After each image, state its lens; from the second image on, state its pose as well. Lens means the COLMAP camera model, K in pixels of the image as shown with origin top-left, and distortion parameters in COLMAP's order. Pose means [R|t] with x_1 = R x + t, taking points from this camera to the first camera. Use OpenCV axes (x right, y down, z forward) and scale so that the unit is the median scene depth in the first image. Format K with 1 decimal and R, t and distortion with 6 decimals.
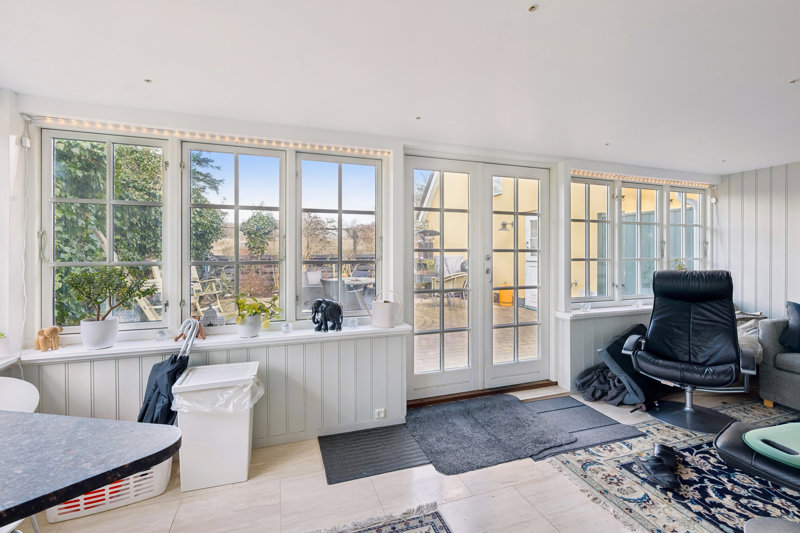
lens RADIAL K [[347.3, 0, 395.2], [0, 347.3, 252.3], [0, 0, 1]] dist [-0.001819, -0.000066]
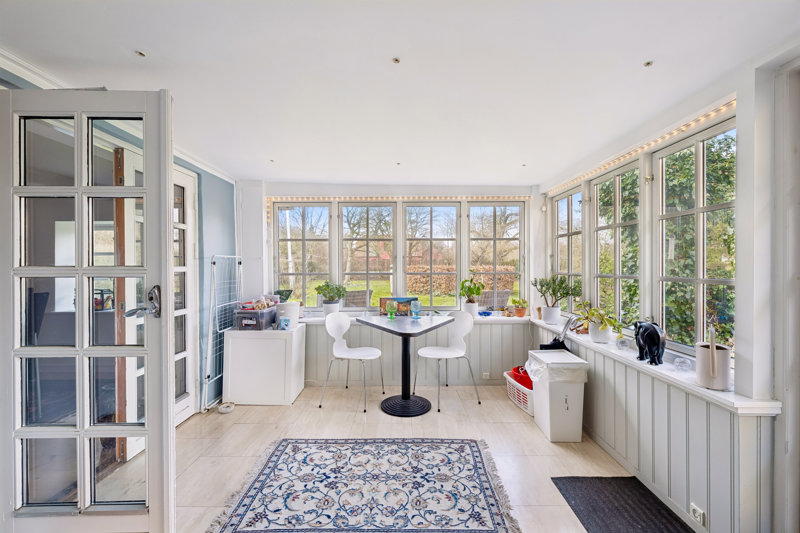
lens RADIAL K [[347.3, 0, 400.4], [0, 347.3, 264.4], [0, 0, 1]] dist [-0.001819, -0.000066]
pose [[-0.311802, 0.009555, -0.950099, 0.803907], [0.007293, 0.999944, 0.007663, -0.018462], [0.950119, -0.004539, -0.311855, 0.719534]]
